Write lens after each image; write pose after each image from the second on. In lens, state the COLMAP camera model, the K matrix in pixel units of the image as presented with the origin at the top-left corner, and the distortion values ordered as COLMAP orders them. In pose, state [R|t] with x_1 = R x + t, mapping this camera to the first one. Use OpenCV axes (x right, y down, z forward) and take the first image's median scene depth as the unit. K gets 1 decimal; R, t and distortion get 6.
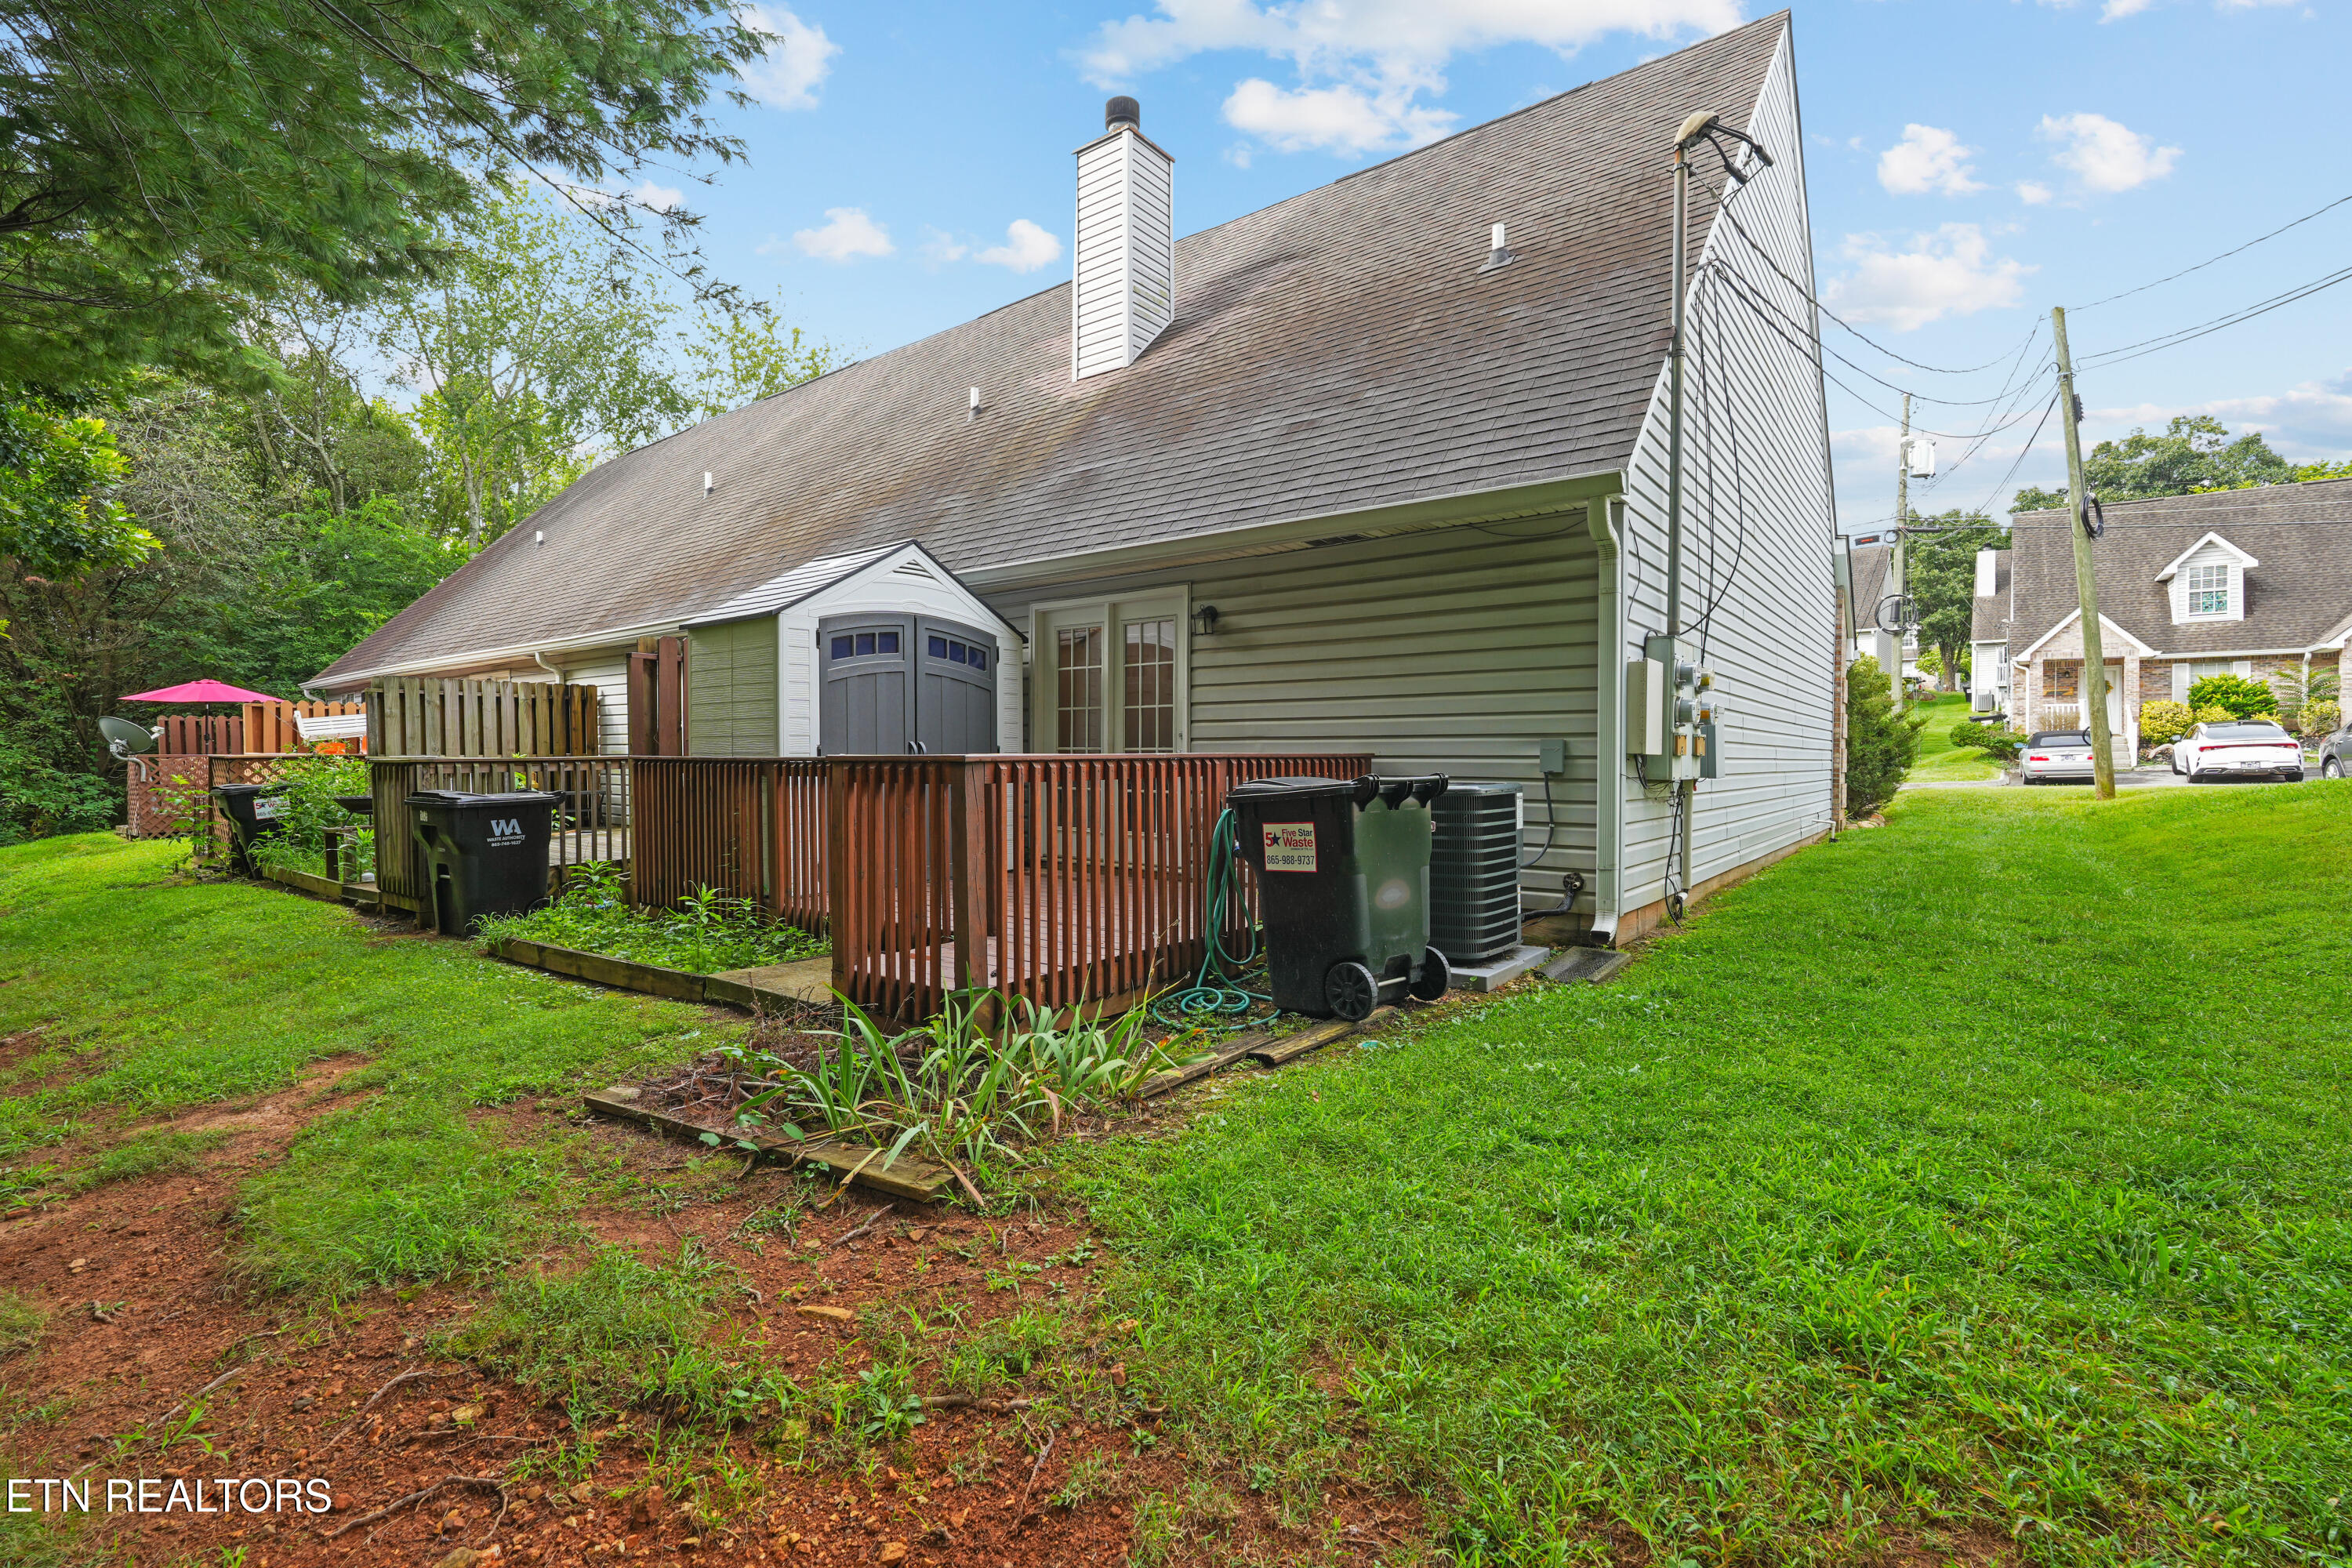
lens RADIAL K [[1038.8, 0, 1177.9], [0, 1038.8, 783.5], [0, 0, 1]] dist [-0.003520, -0.000106]
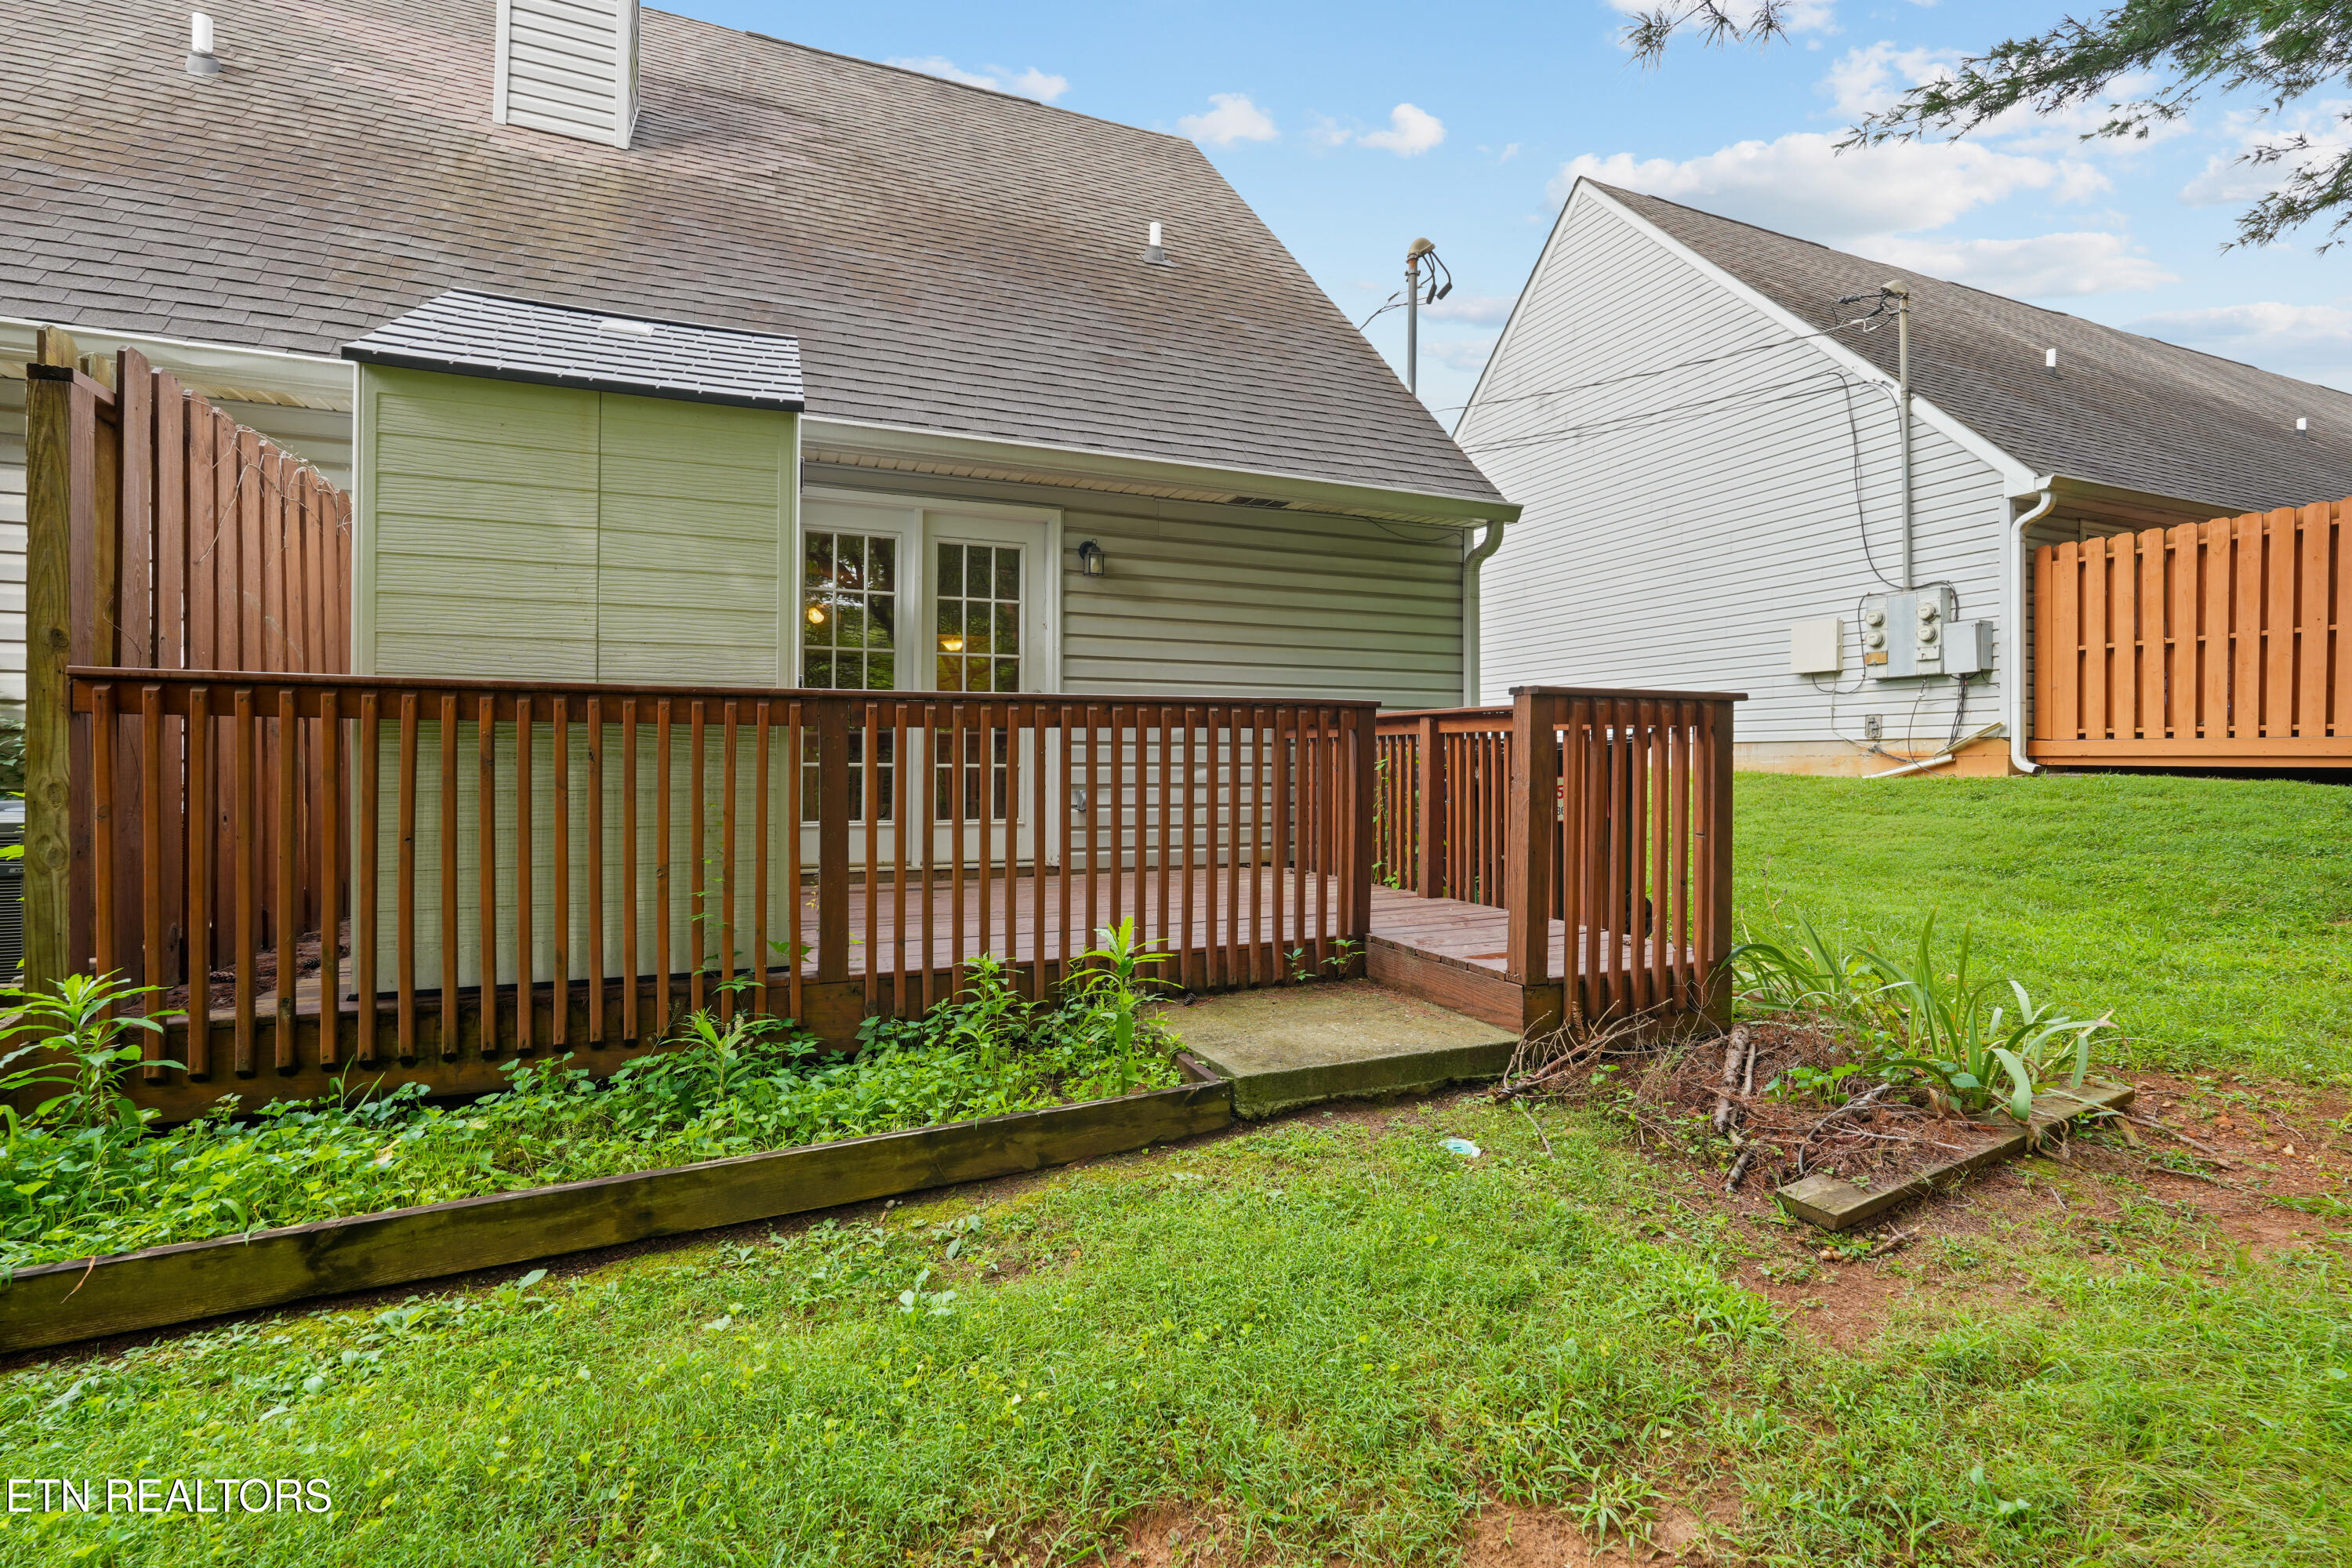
lens RADIAL K [[1038.8, 0, 1176.9], [0, 1038.8, 769.0], [0, 0, 1]] dist [-0.003520, -0.000106]
pose [[0.505339, -0.007976, 0.862884, -0.661020], [0.019133, 0.999815, -0.001963, 0.016180], [-0.862709, 0.017501, 0.505398, 0.518277]]
